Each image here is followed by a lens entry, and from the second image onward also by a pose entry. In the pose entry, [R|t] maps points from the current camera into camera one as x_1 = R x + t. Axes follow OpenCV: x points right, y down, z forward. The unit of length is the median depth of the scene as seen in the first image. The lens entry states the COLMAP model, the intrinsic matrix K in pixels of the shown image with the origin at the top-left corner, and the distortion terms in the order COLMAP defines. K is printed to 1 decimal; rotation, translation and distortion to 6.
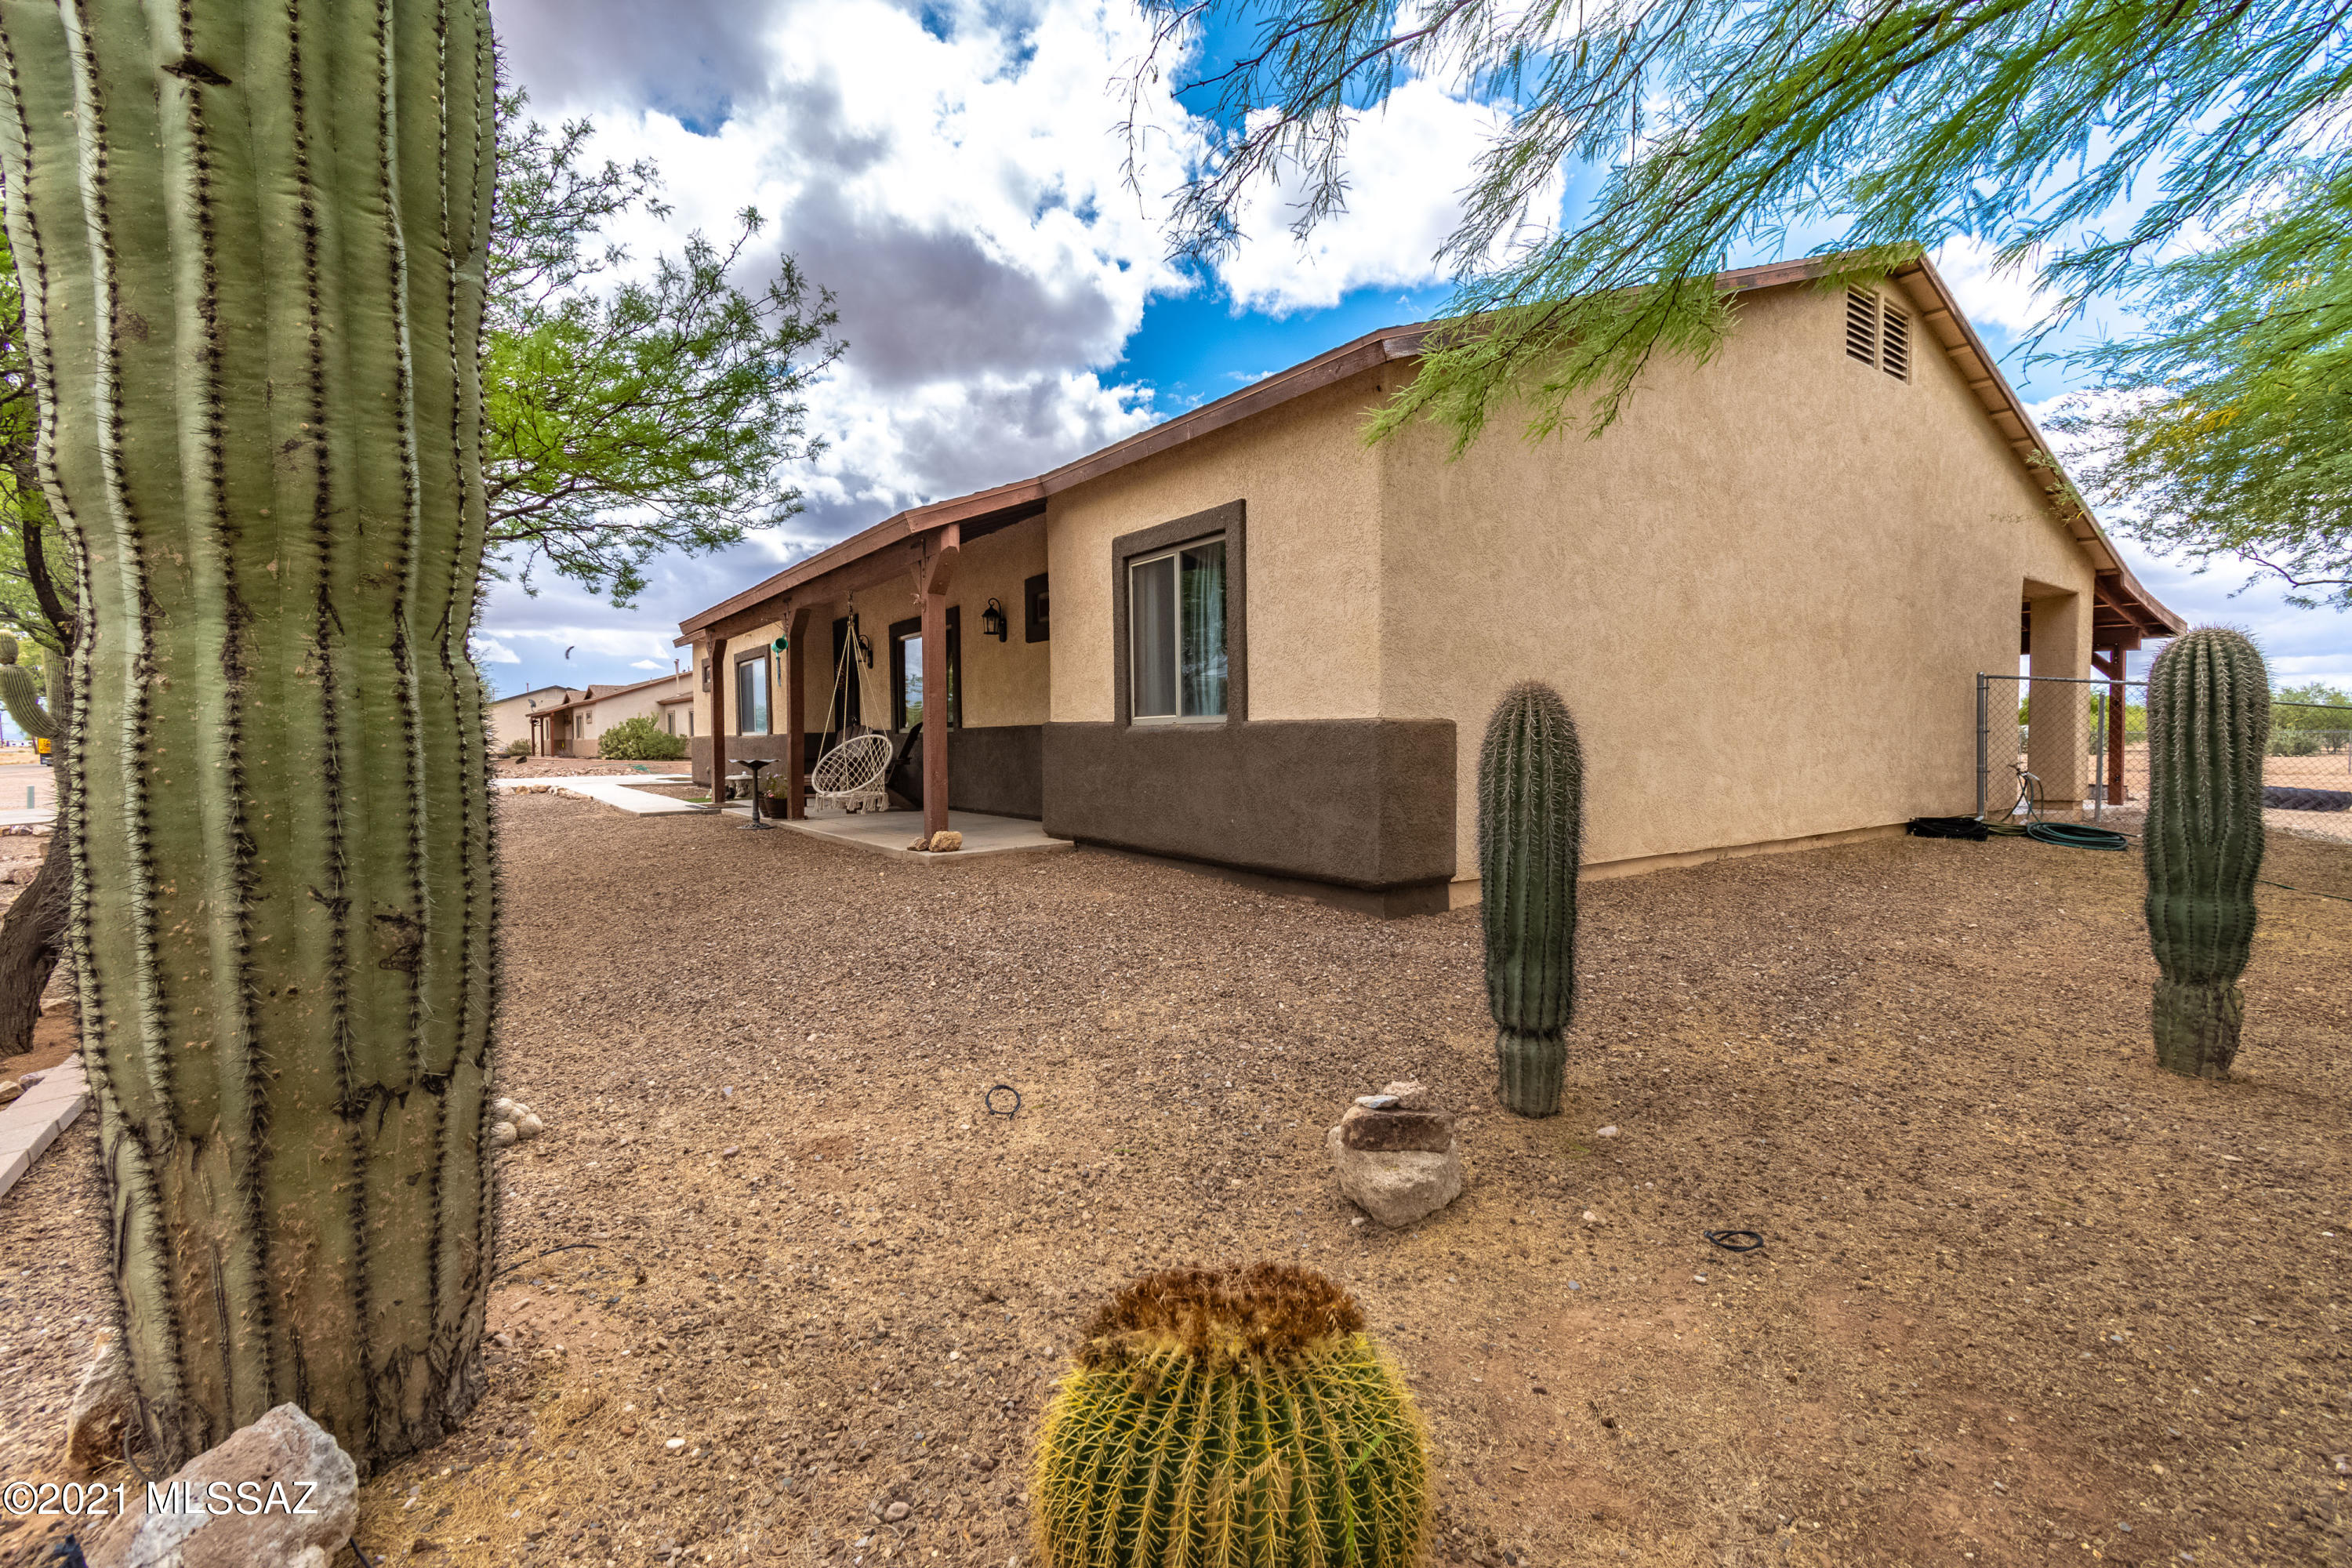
lens RADIAL K [[1044.7, 0, 1179.0], [0, 1044.7, 783.4], [0, 0, 1]] dist [0.000045, -0.000248]
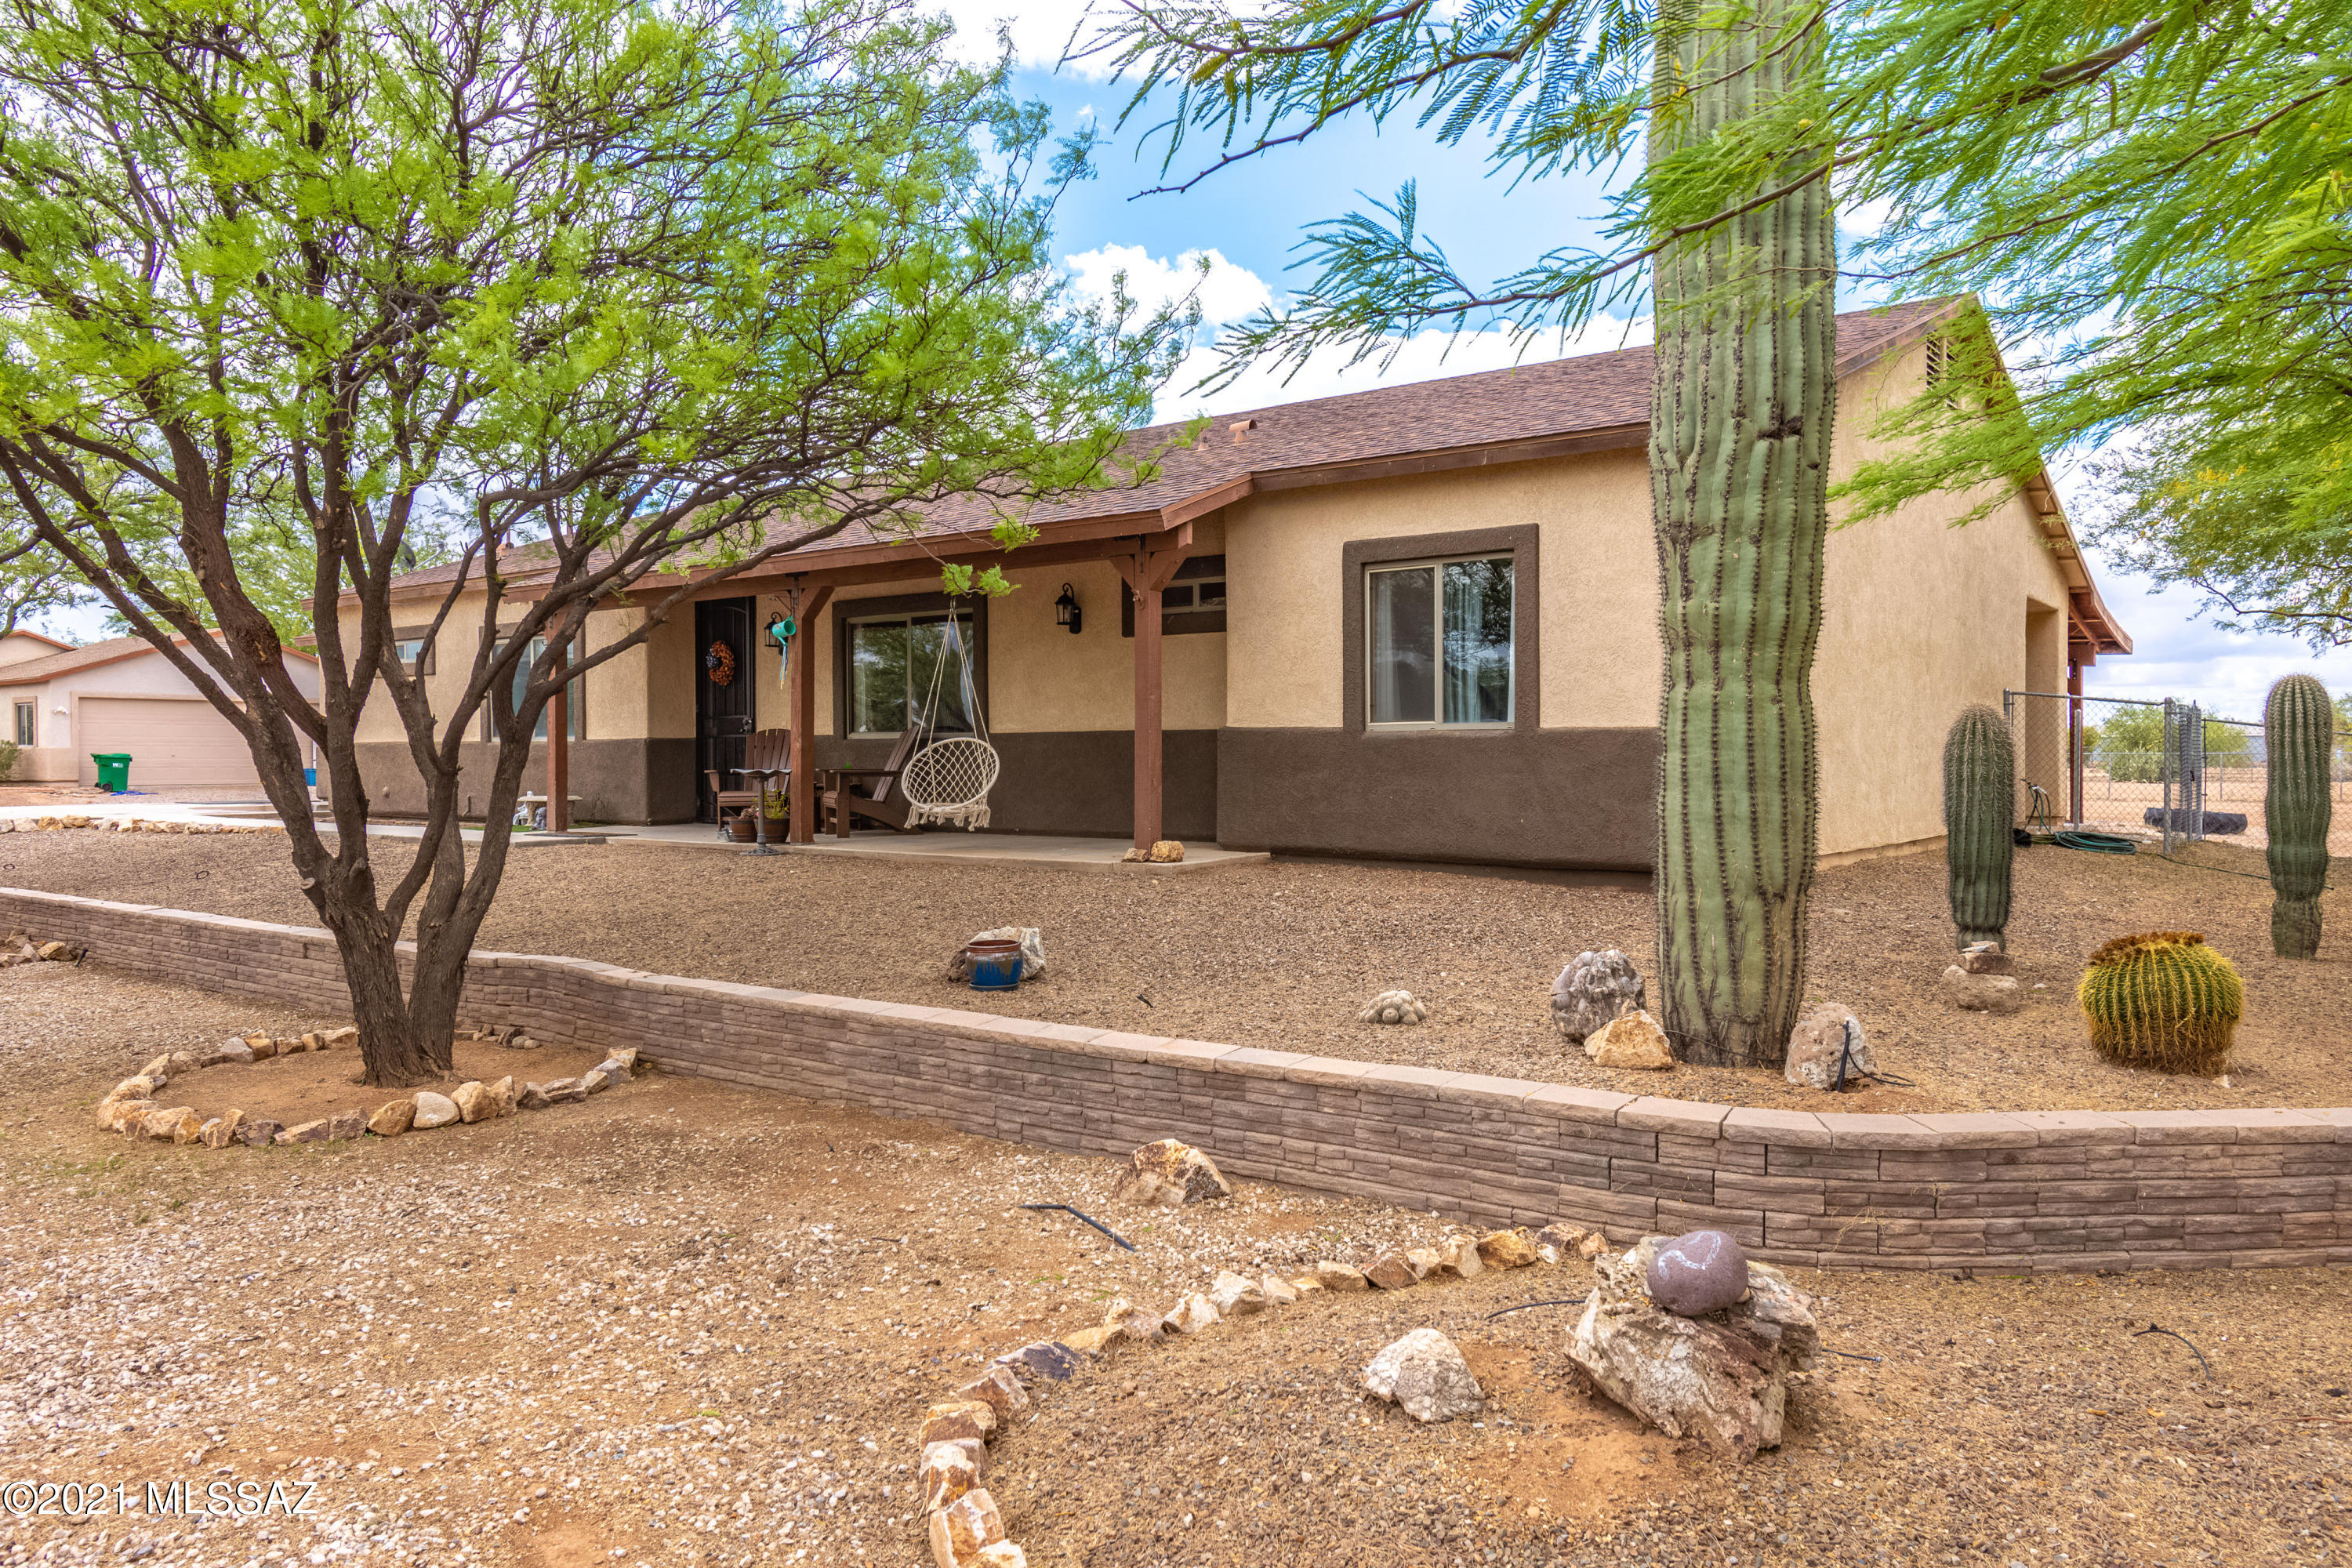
lens RADIAL K [[1634.2, 0, 1175.2], [0, 1634.2, 774.4], [0, 0, 1]] dist [0.008022, 0.001713]
pose [[0.958914, 0.002777, 0.283683, -0.662821], [0.006622, 0.999461, -0.032169, 0.034768], [-0.283620, 0.032726, 0.958378, -0.437686]]
